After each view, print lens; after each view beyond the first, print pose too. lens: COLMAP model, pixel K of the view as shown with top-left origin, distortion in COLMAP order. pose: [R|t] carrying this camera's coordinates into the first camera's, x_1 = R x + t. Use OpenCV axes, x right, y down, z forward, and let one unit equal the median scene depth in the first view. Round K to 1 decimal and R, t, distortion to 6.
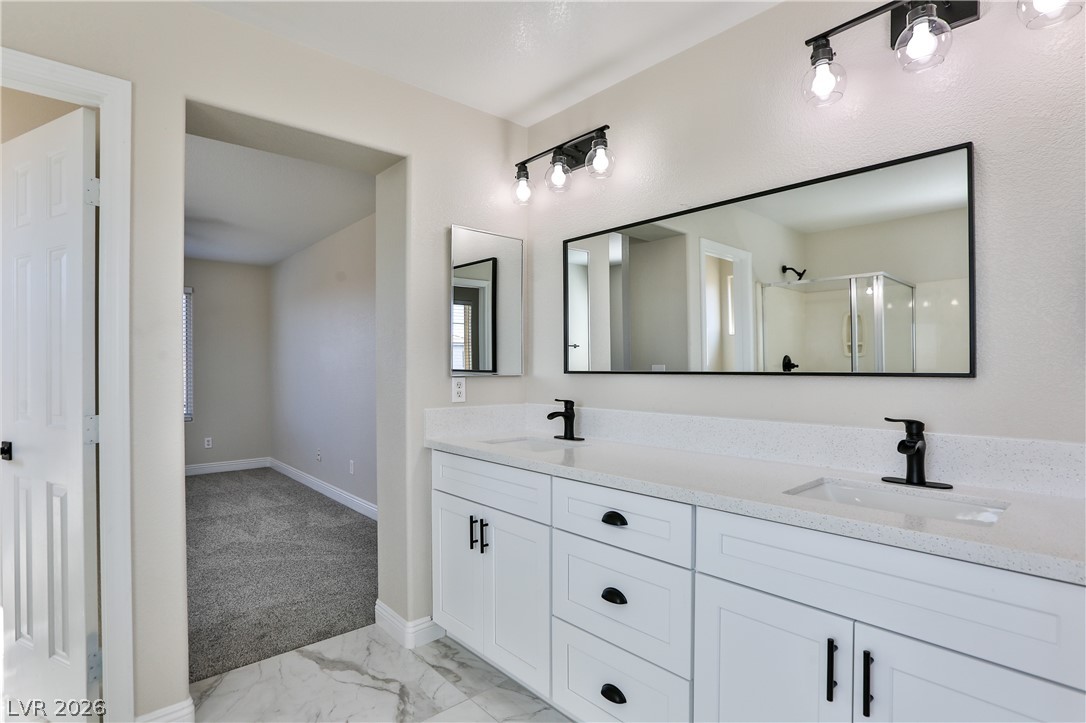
lens RADIAL K [[528.9, 0, 537.2], [0, 528.9, 364.8], [0, 0, 1]] dist [-0.043637, 0.013952]
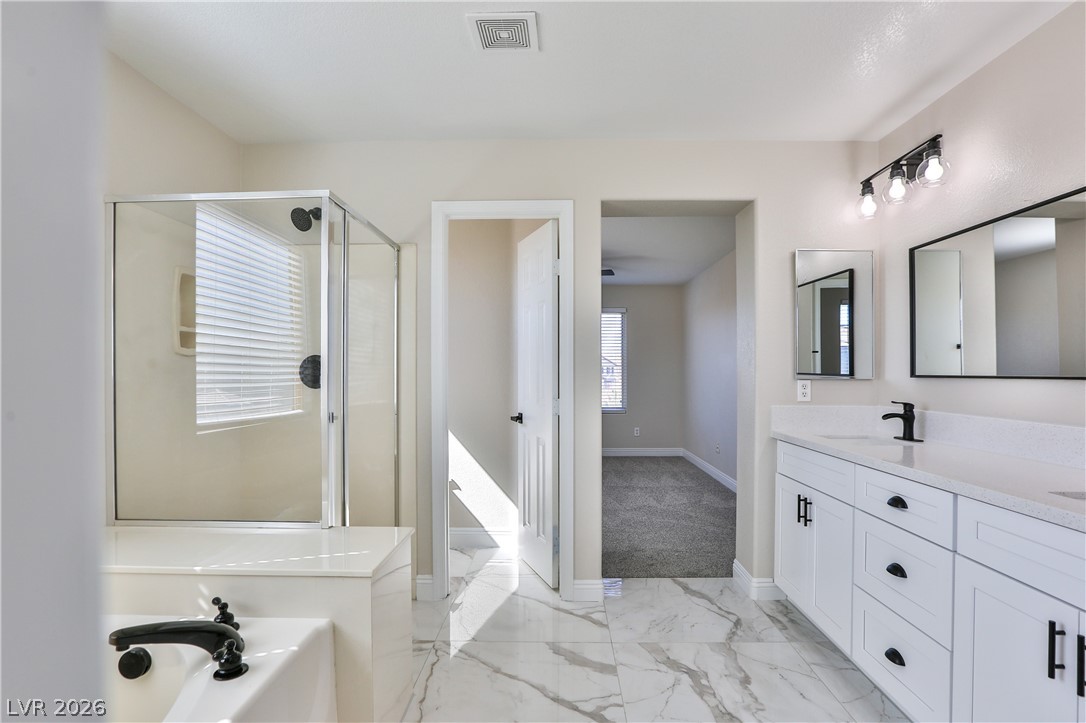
lens RADIAL K [[528.9, 0, 544.2], [0, 528.9, 366.2], [0, 0, 1]] dist [-0.043637, 0.013952]
pose [[0.728219, -0.001534, -0.685343, 0.242742], [-0.002437, 0.999985, -0.004827, 0.000893], [0.685341, 0.005185, 0.728204, -0.239504]]
